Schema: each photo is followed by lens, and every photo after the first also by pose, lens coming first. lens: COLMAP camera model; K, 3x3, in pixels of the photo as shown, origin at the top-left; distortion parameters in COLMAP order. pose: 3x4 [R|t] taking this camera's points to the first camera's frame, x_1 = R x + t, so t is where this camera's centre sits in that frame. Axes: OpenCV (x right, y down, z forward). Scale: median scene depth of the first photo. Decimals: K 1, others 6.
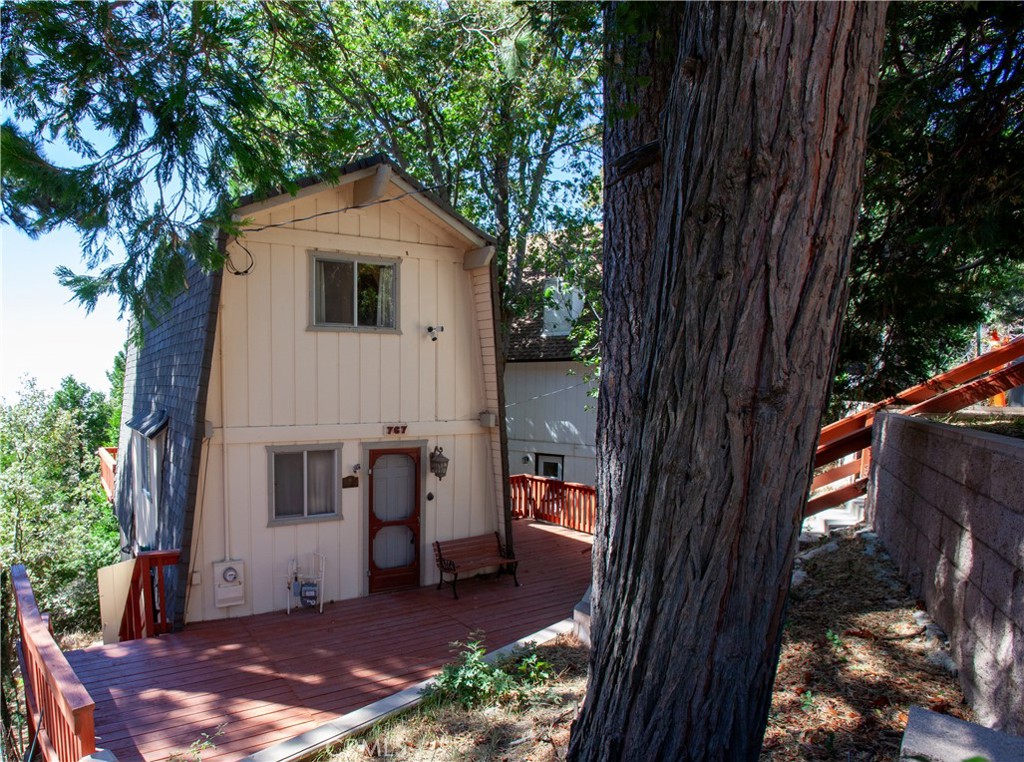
lens RADIAL K [[639.5, 0, 372.7], [0, 639.5, 431.6], [0, 0, 1]] dist [-0.072472, 0.002545]
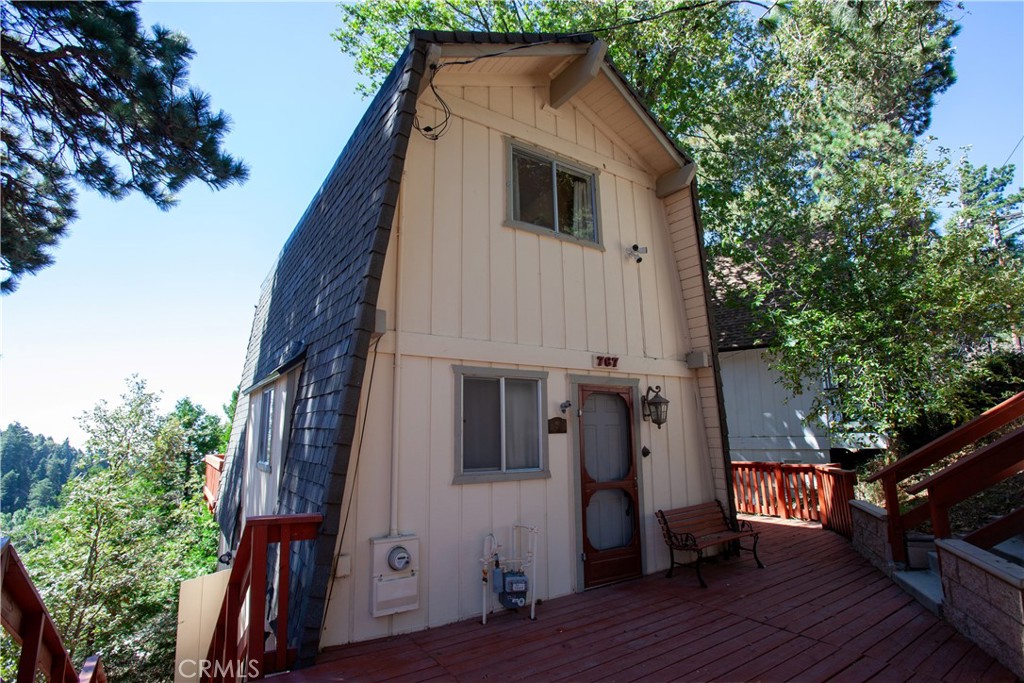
lens RADIAL K [[510.2, 0, 517.6], [0, 510.2, 330.7], [0, 0, 1]] dist [-0.069430, 0.025775]
pose [[0.991709, 0.010161, 0.128101, -0.153876], [0.025886, 0.960636, -0.276602, 0.132318], [-0.125869, 0.277625, 0.952408, 0.399684]]
